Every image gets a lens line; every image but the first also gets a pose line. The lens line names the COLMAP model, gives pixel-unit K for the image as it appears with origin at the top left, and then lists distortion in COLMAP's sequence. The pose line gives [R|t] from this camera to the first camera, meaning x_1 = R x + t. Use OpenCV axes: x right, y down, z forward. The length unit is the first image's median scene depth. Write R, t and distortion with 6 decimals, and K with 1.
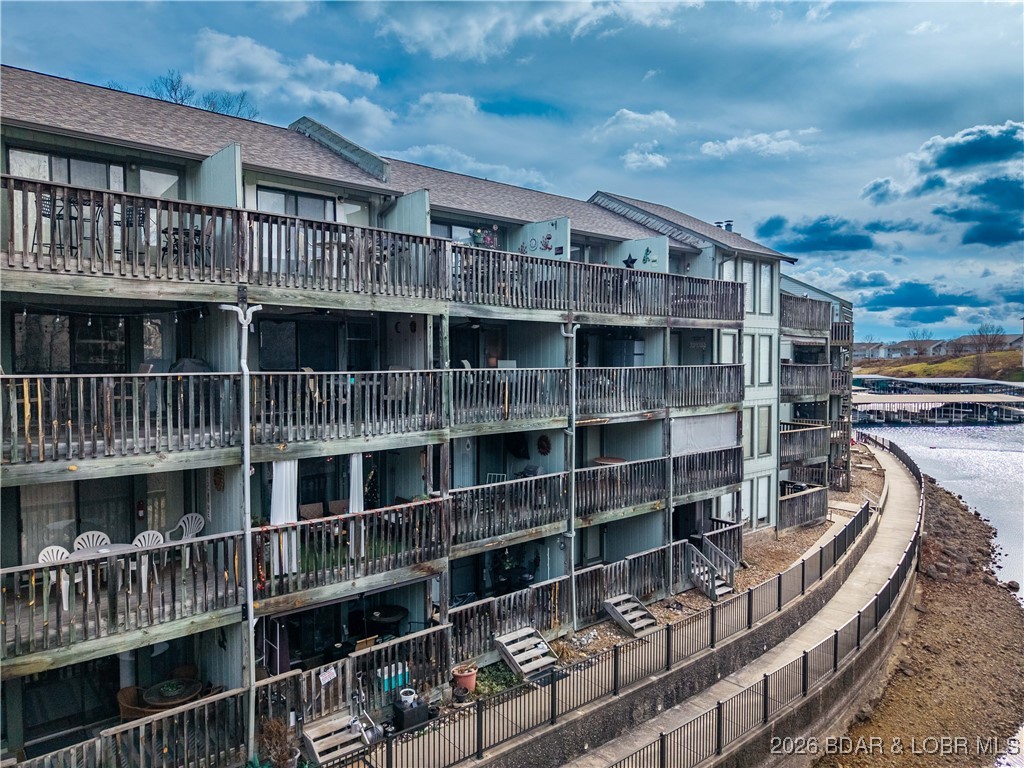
lens RADIAL K [[688.1, 0, 513.0], [0, 688.1, 383.3], [0, 0, 1]] dist [0.015460, -0.013922]
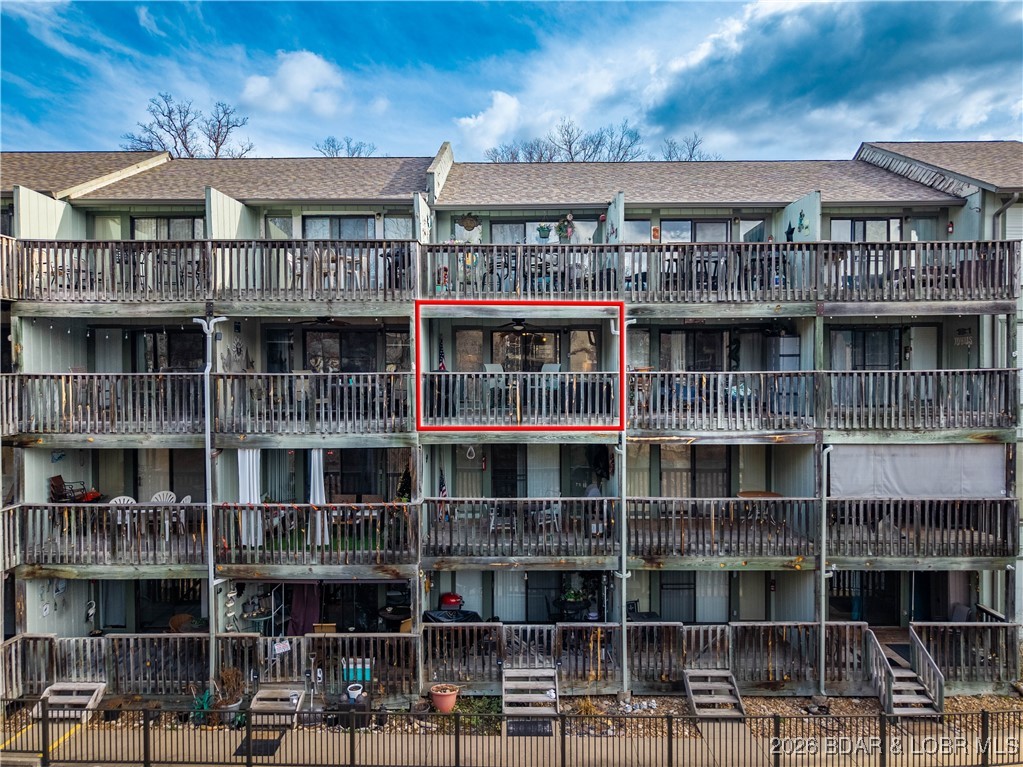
lens RADIAL K [[687.4, 0, 510.8], [0, 687.4, 385.9], [0, 0, 1]] dist [0.015460, -0.013922]
pose [[0.747232, 0.007117, -0.664525, 0.596082], [-0.021012, 0.999696, -0.012920, 0.008300], [0.664231, 0.023617, 0.747154, 0.325490]]
